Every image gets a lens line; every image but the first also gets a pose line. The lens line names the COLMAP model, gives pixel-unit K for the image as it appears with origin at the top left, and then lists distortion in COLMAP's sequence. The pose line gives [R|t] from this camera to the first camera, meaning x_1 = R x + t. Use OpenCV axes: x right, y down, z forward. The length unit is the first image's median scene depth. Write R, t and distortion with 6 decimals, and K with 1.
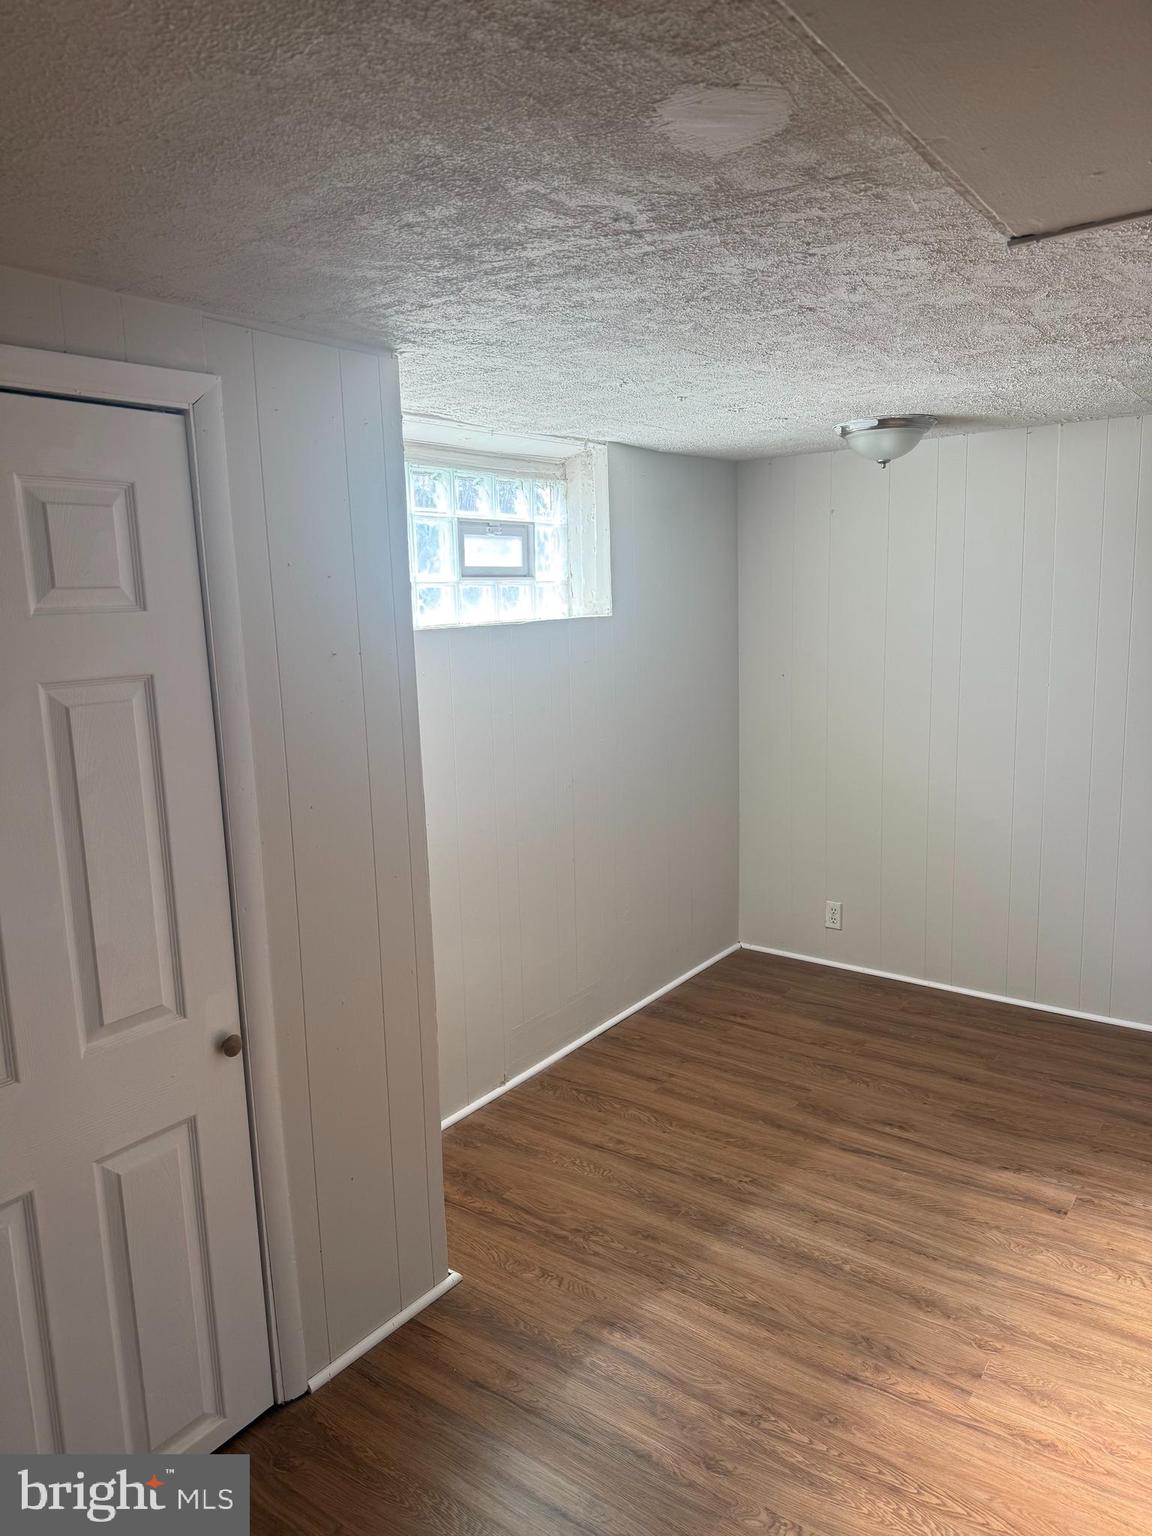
lens RADIAL K [[1075.6, 0, 566.5], [0, 1075.6, 772.0], [0, 0, 1]] dist [0.028486, -0.019664]
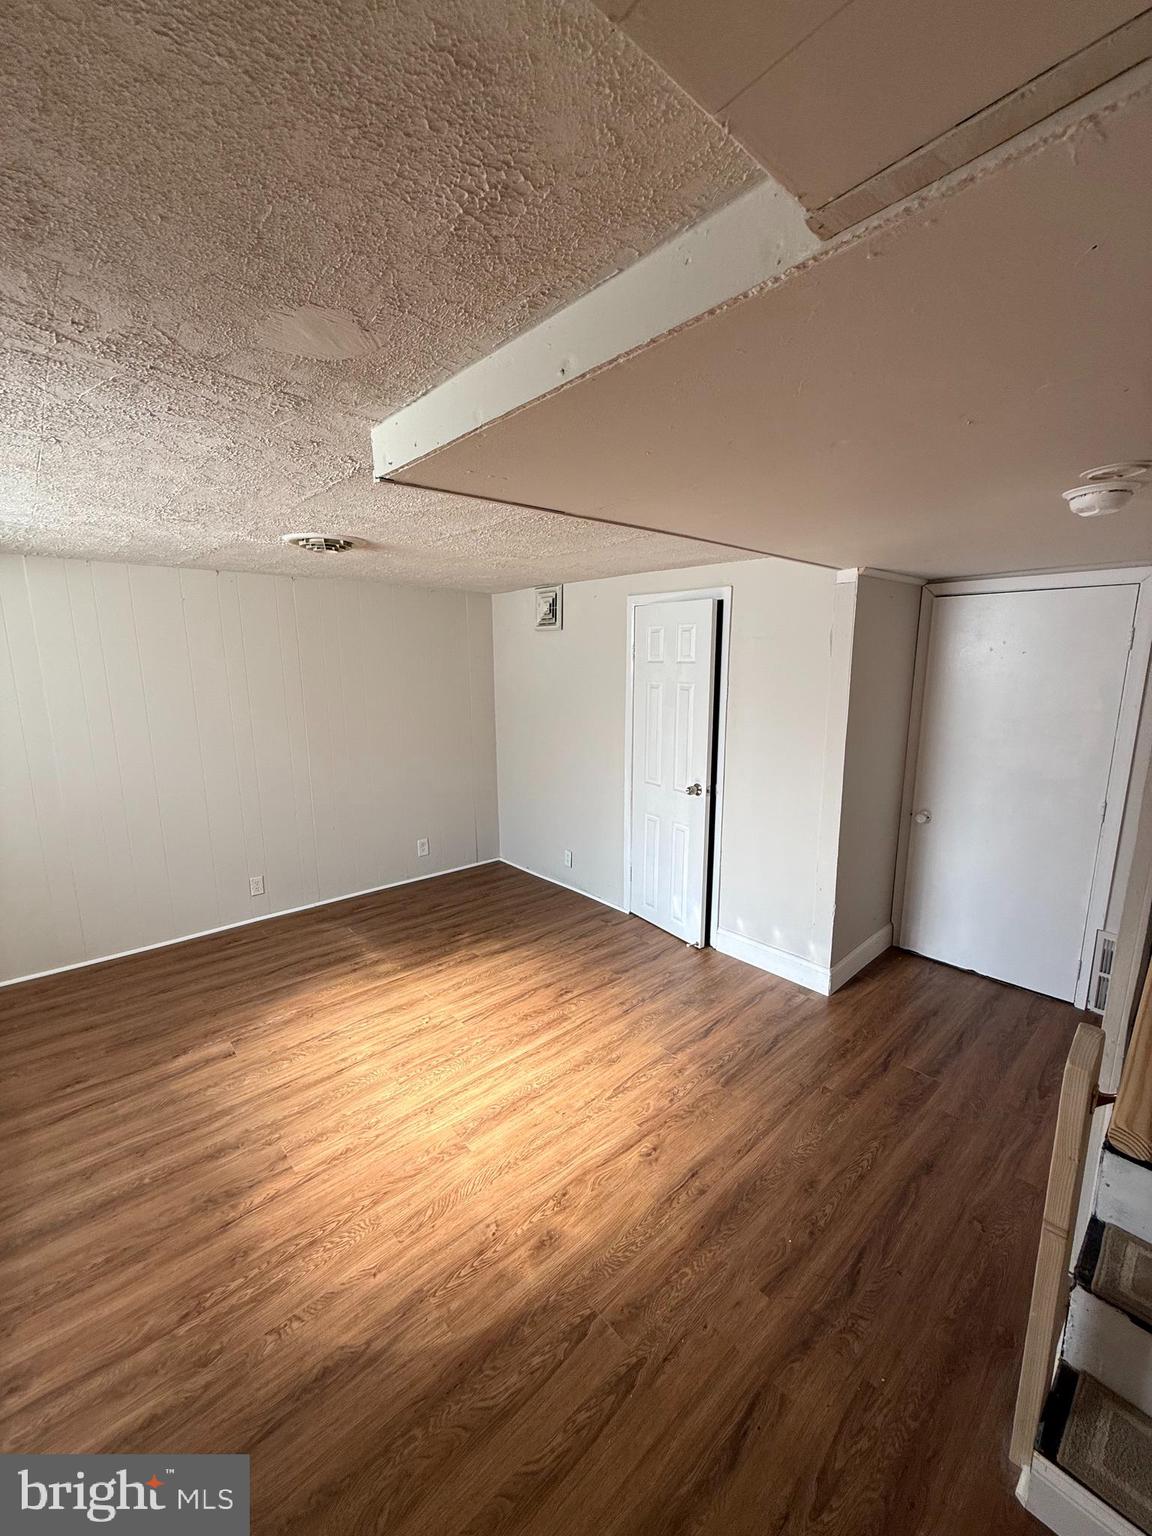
lens RADIAL K [[613.7, 0, 567.4], [0, 613.7, 762.8], [0, 0, 1]] dist [-0.002719, 0.000636]
pose [[0.220723, -0.132511, 0.966293, -0.312163], [0.160840, 0.982109, 0.097941, -0.039276], [-0.961983, 0.133801, 0.238087, 0.281412]]
